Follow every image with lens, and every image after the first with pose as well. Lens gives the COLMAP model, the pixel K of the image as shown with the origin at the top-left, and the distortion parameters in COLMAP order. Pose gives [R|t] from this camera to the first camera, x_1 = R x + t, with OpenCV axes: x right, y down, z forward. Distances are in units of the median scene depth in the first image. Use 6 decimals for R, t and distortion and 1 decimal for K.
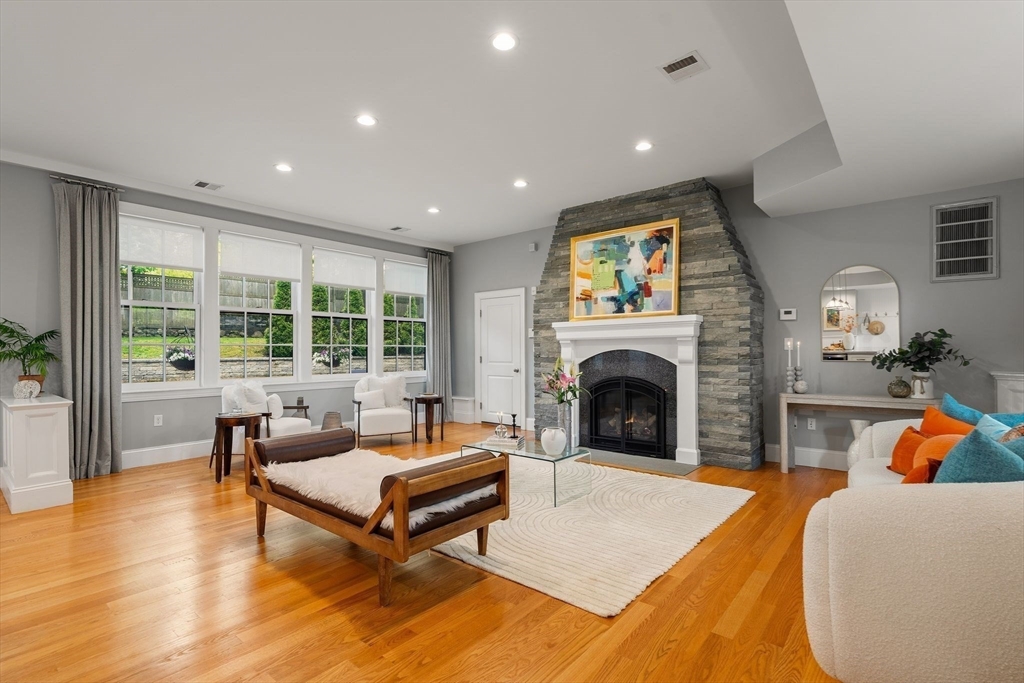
lens RADIAL K [[466.0, 0, 508.3], [0, 466.0, 348.2], [0, 0, 1]] dist [-0.003575, -0.000453]
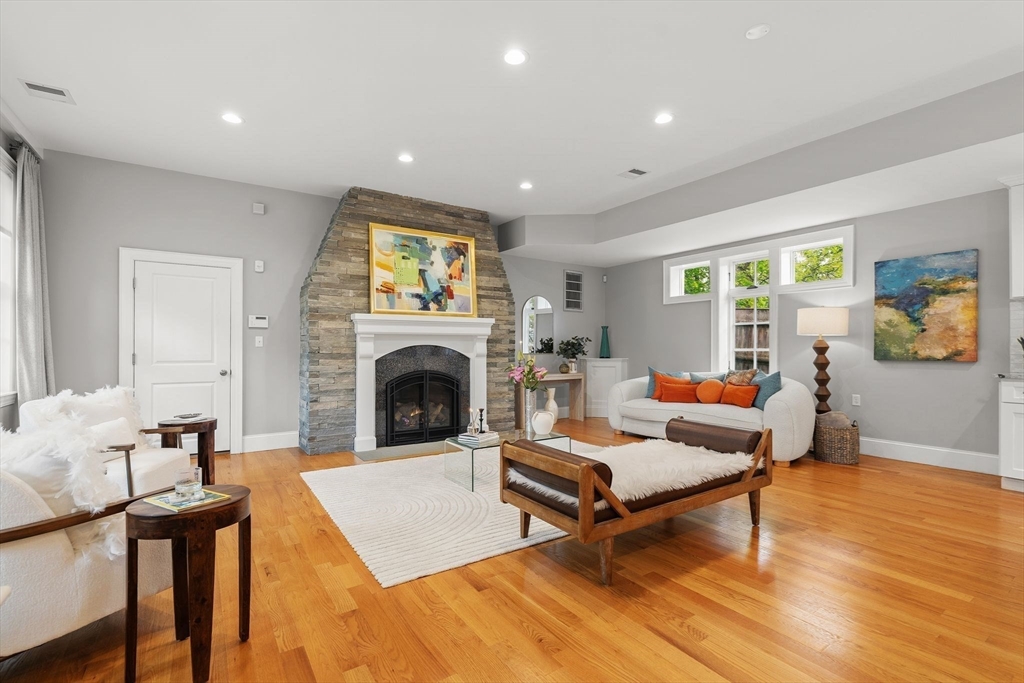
lens RADIAL K [[466.0, 0, 506.4], [0, 466.0, 346.5], [0, 0, 1]] dist [-0.003575, -0.000453]
pose [[0.296085, 0.008842, 0.955121, -0.729550], [-0.007358, 0.999949, -0.006976, 0.012600], [-0.955133, -0.004962, 0.296135, 0.520866]]
